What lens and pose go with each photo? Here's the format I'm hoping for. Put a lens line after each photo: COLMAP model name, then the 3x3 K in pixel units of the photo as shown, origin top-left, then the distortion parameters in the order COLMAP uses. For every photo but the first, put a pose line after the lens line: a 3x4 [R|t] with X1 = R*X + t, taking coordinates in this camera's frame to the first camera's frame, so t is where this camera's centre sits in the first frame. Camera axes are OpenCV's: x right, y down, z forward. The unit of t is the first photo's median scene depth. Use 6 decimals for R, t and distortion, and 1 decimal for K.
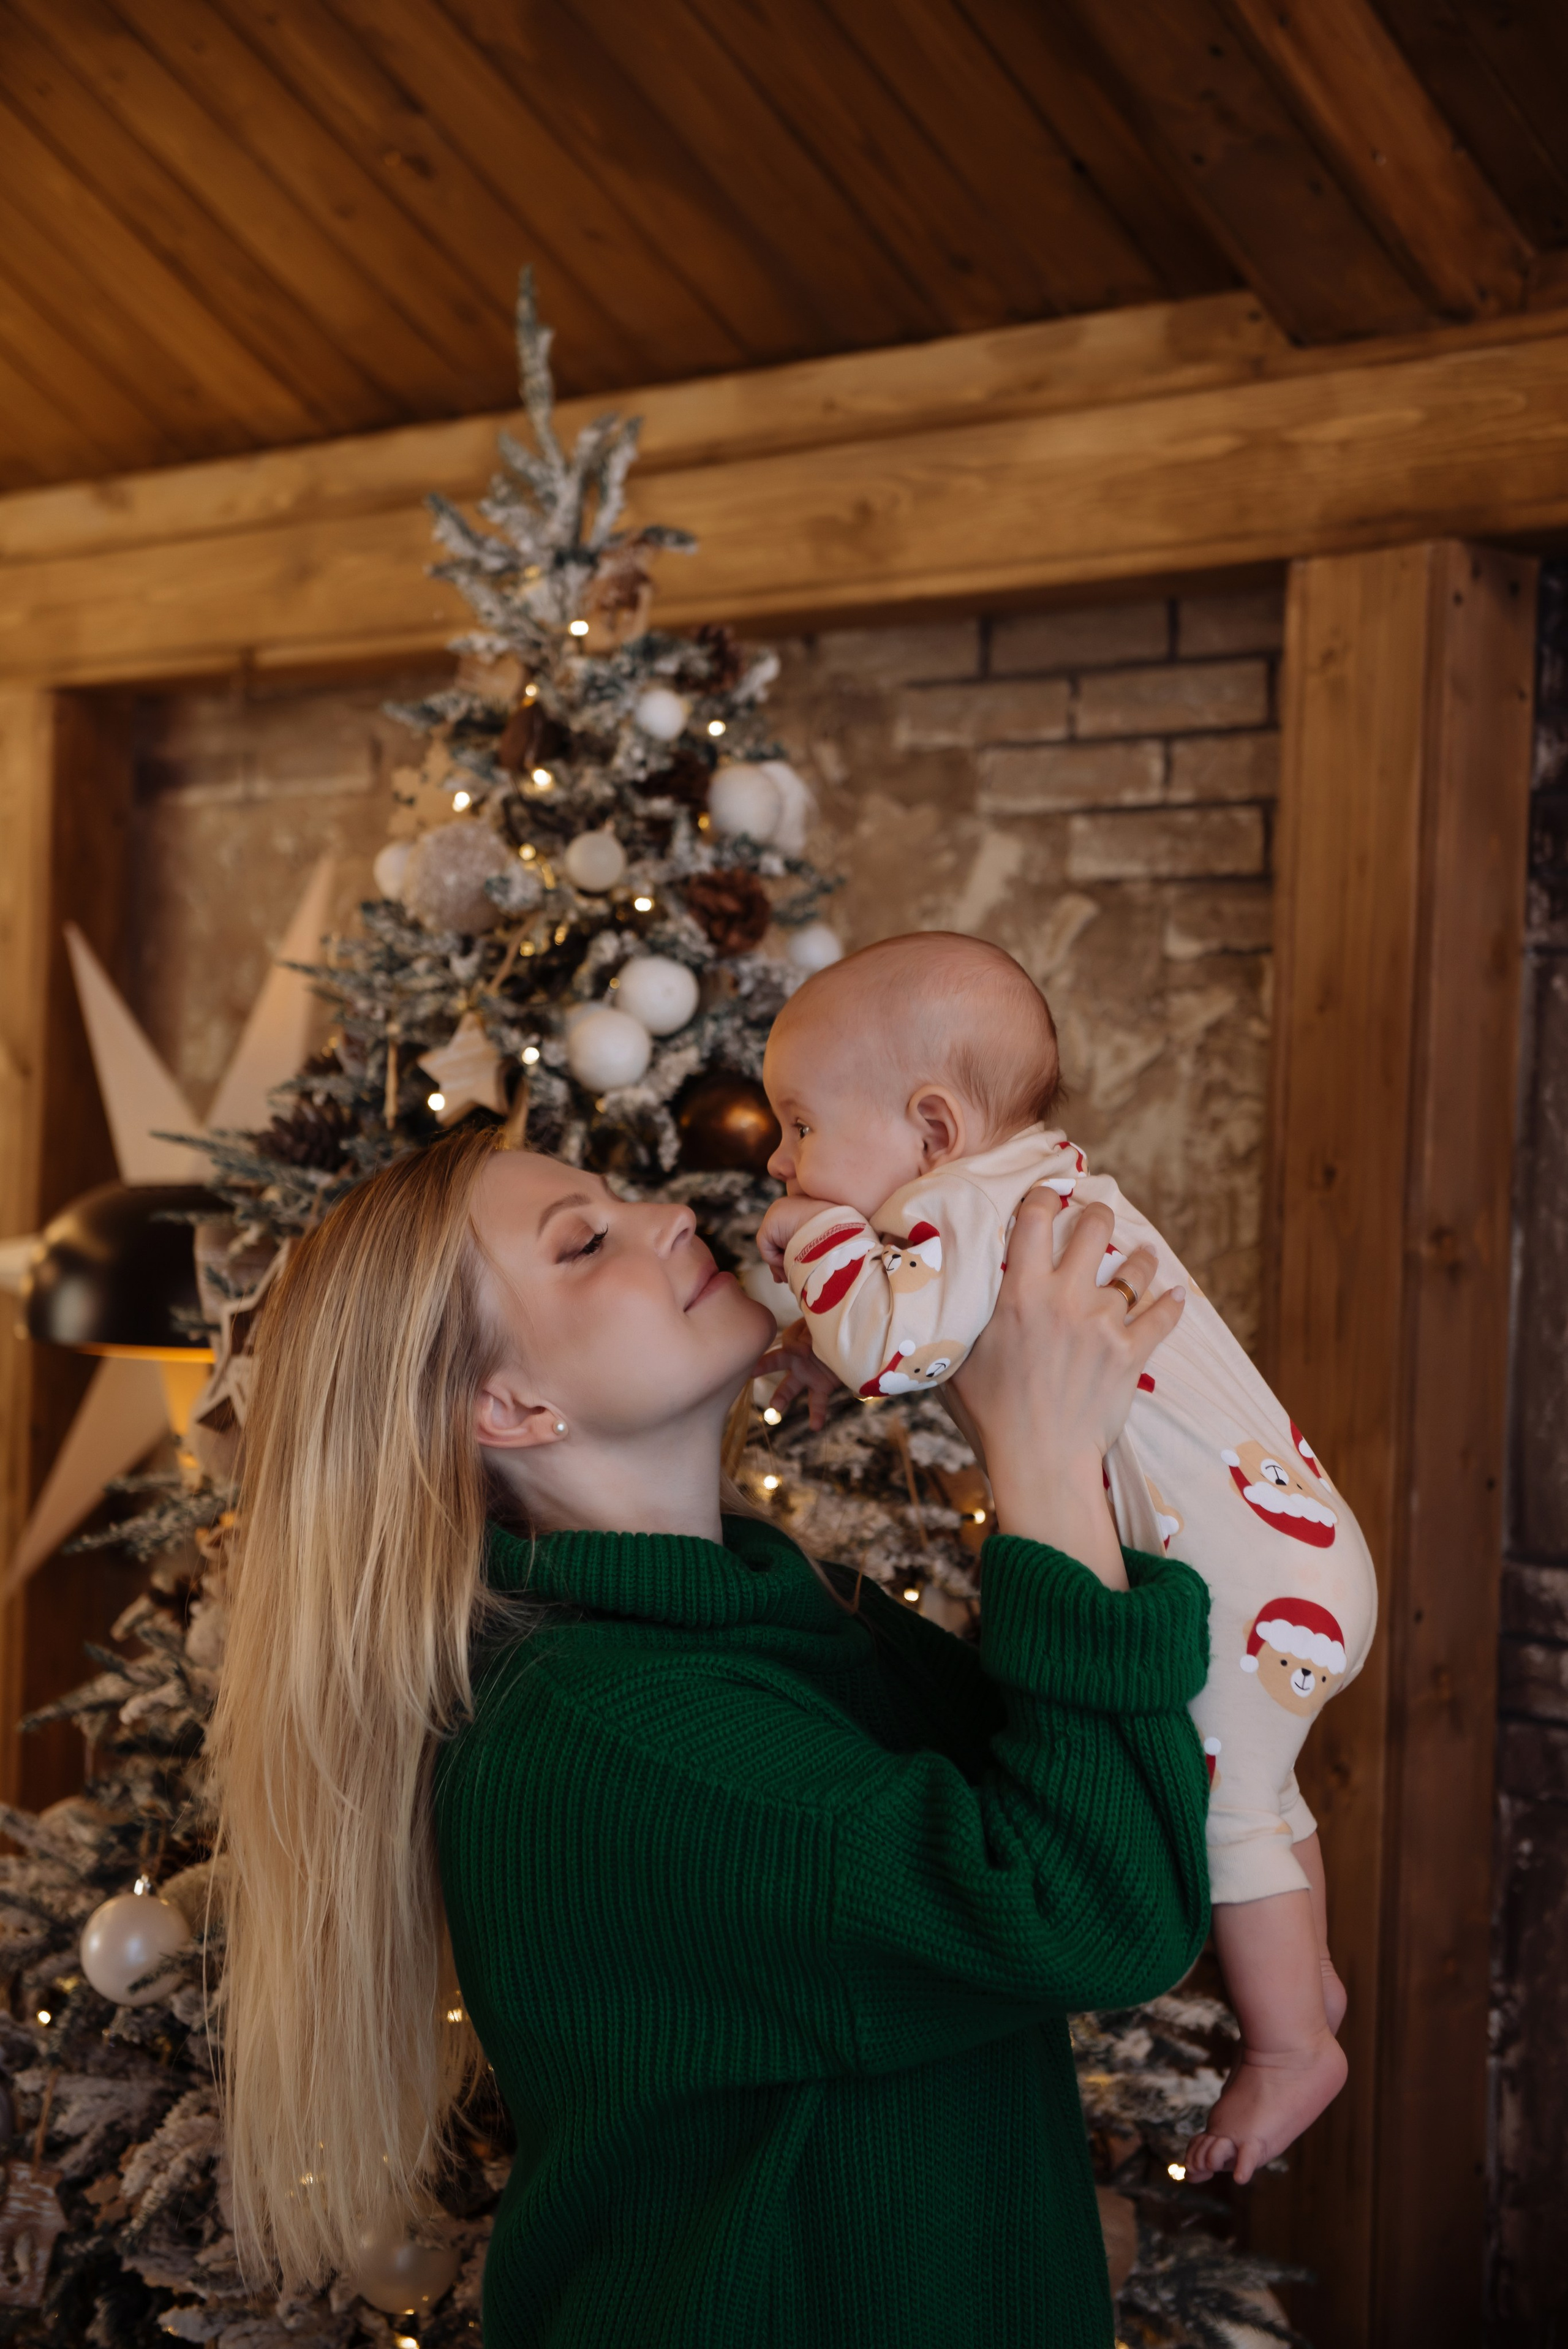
lens RADIAL K [[3840.5, 0, 766.6], [0, 3840.5, 1152.7], [0, 0, 1]] dist [0.132313, 0.000000]
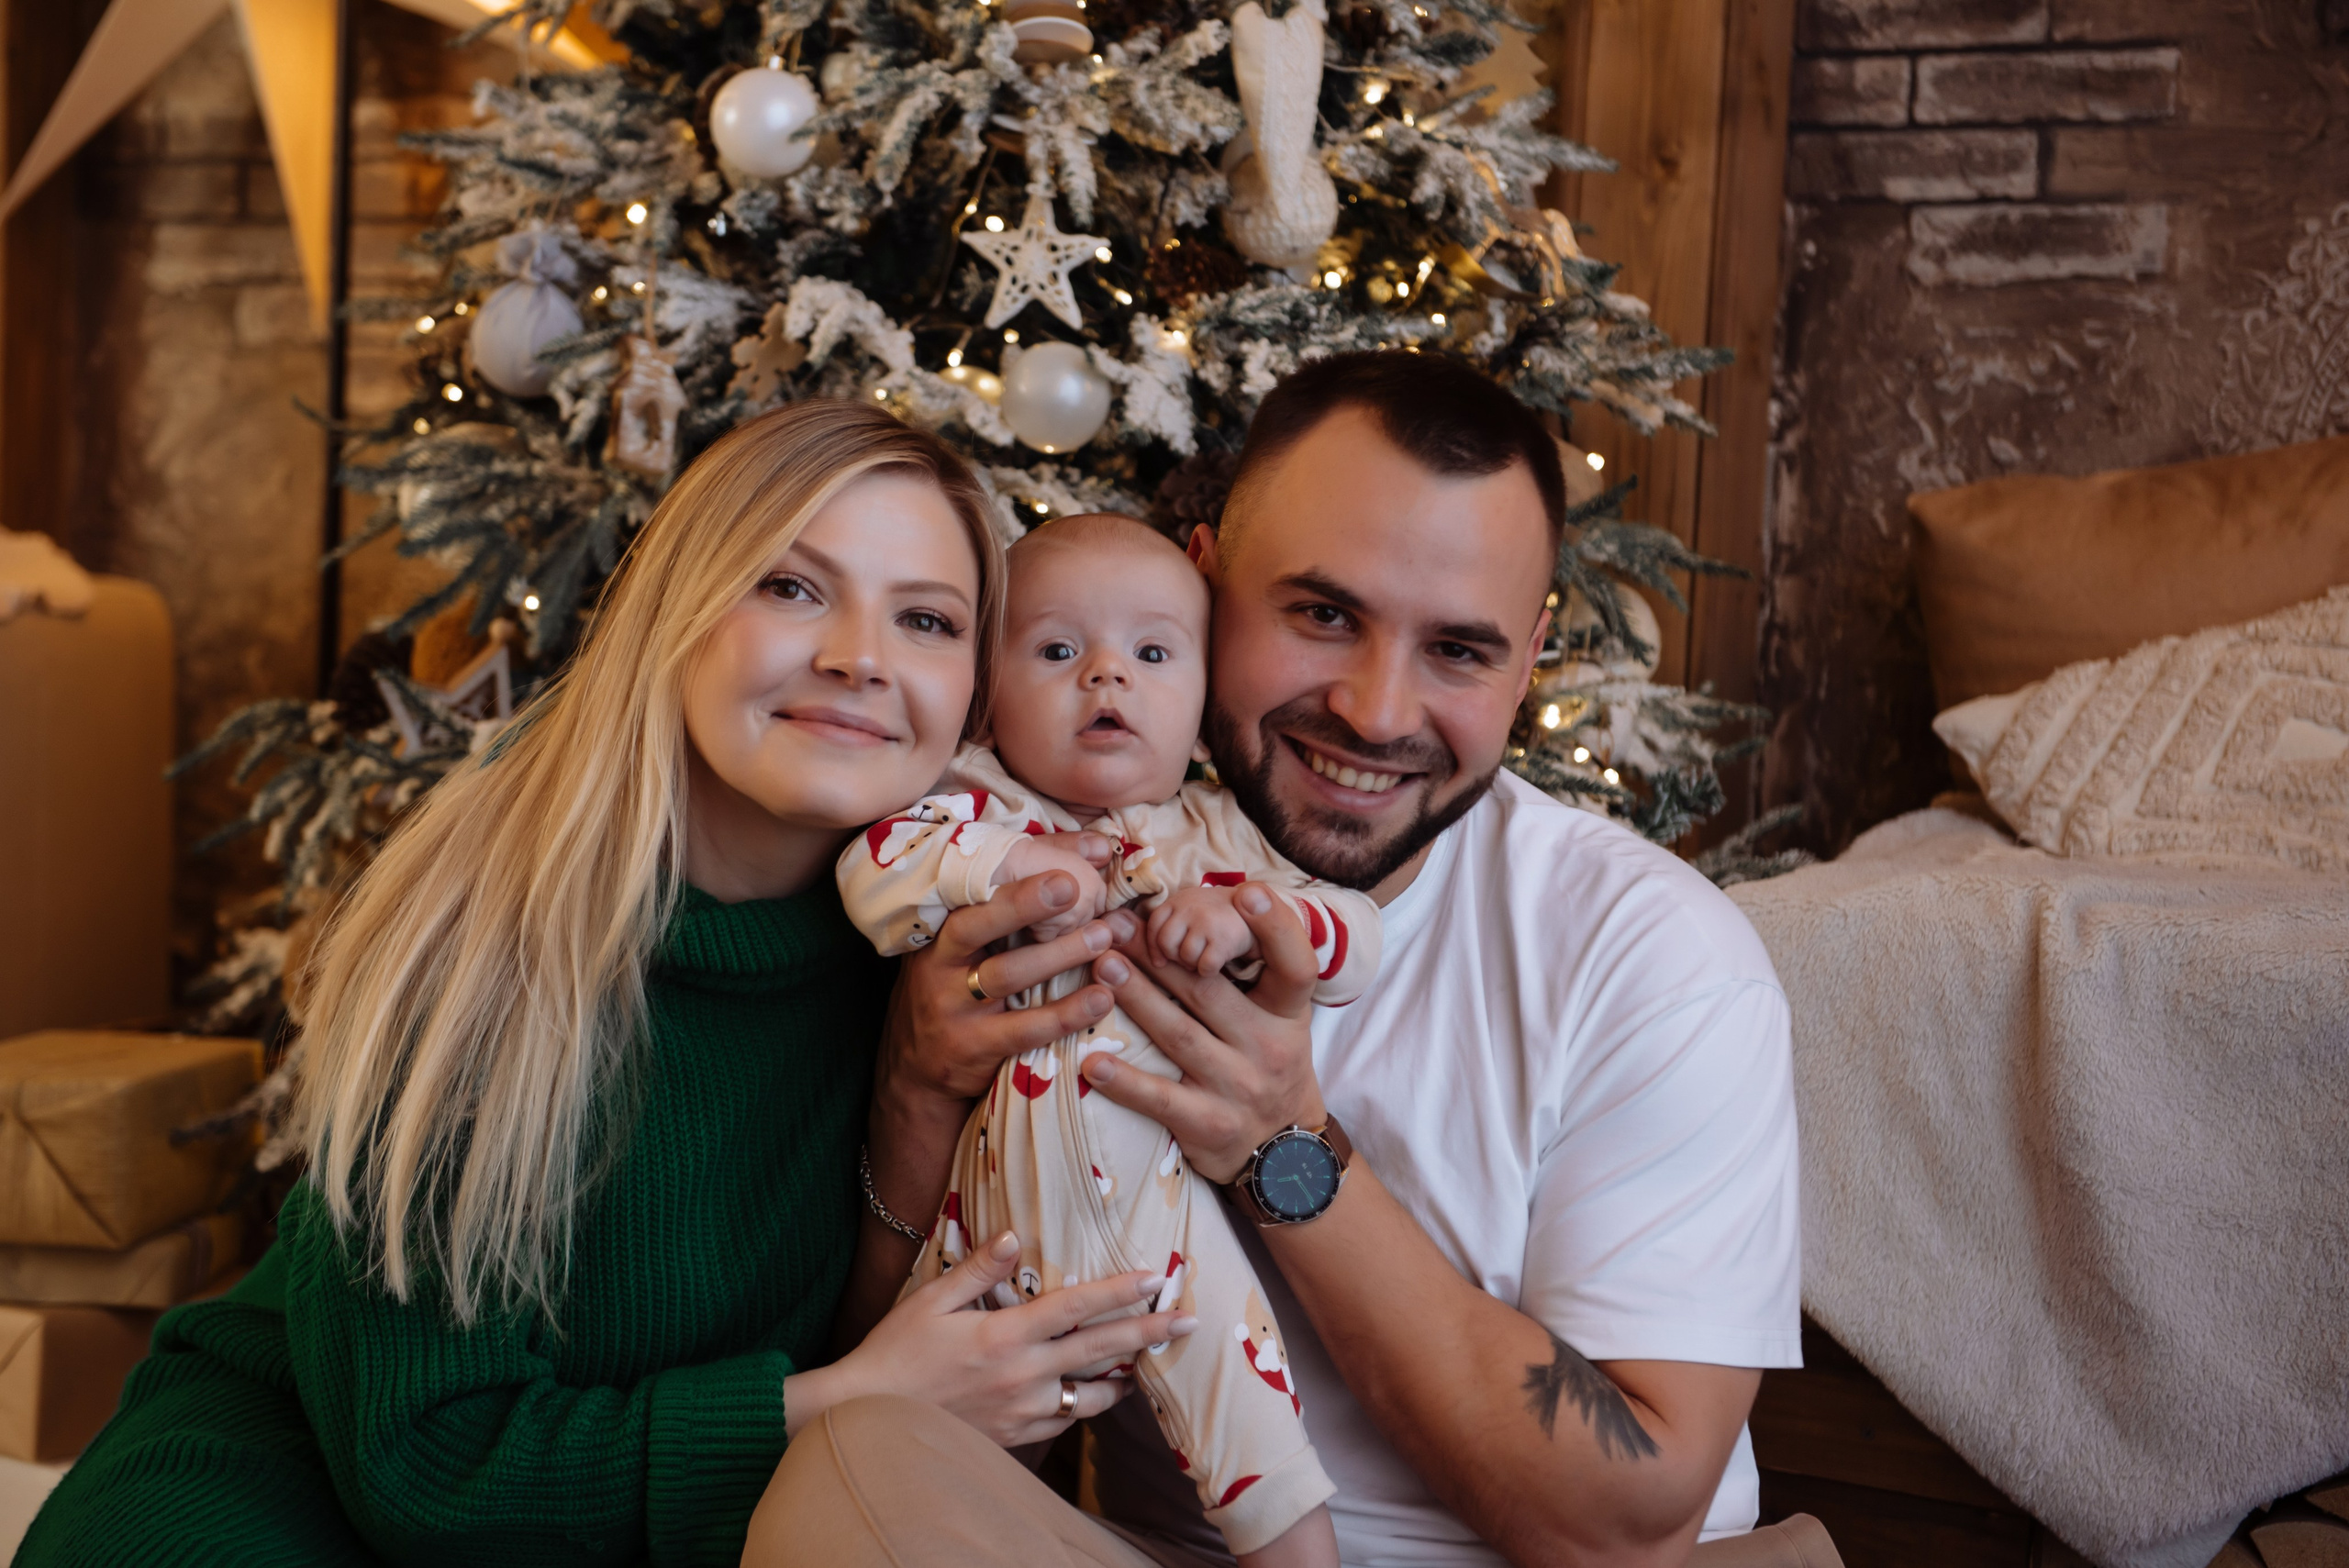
lens RADIAL K [[4148.9, 0, 1169.1], [0, 4148.9, 791.1], [0, 0, 1]] dist [0.119989, 0.000000]
pose [[0.951033, -0.004048, 0.309062, -0.341844], [-0.013951, 0.998333, 0.056006, 0.271203], [-0.308774, -0.057575, 0.949391, -0.066163]]
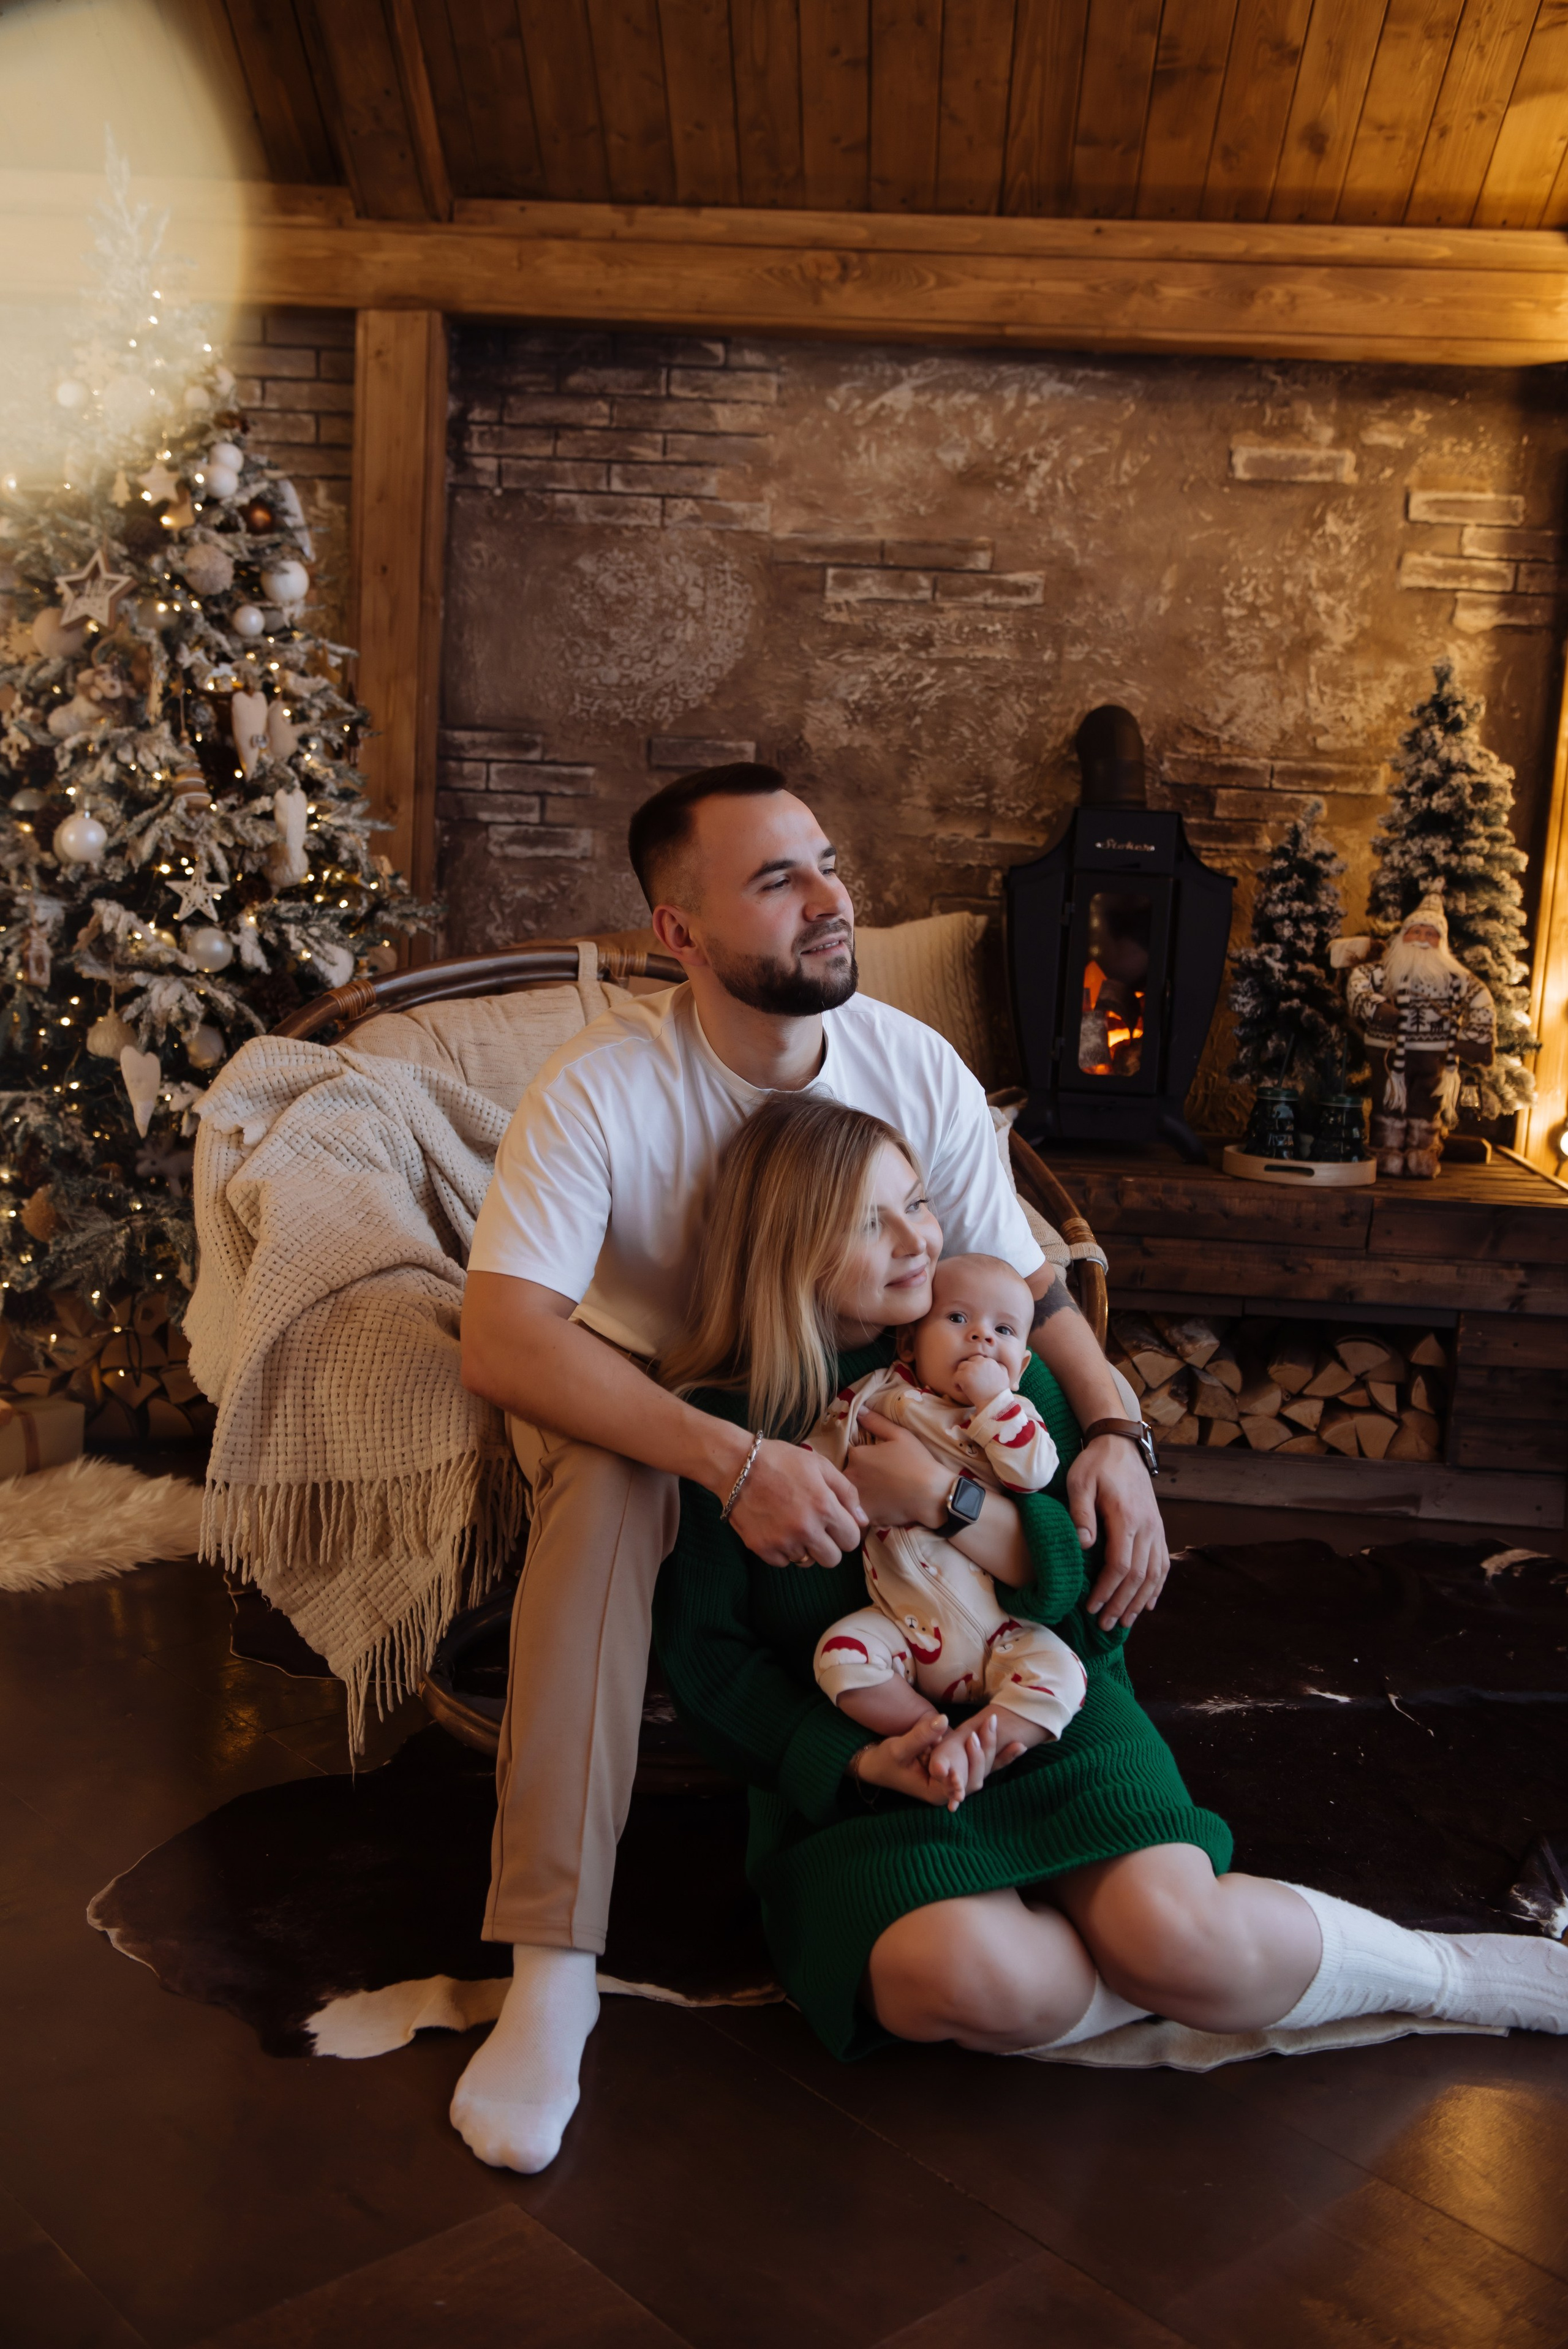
lens RADIAL K [[2391.9, 0, 795.4], [0, 2391.9, 1195.1], [0, 0, 1]] dist [0.027042, 0.000000]
pose [[0.746376, -0.098870, 0.658139, -0.730390], [-0.024301, 0.984195, 0.175411, 0.127685], [-0.665080, -0.146916, 0.732177, -0.389668]]
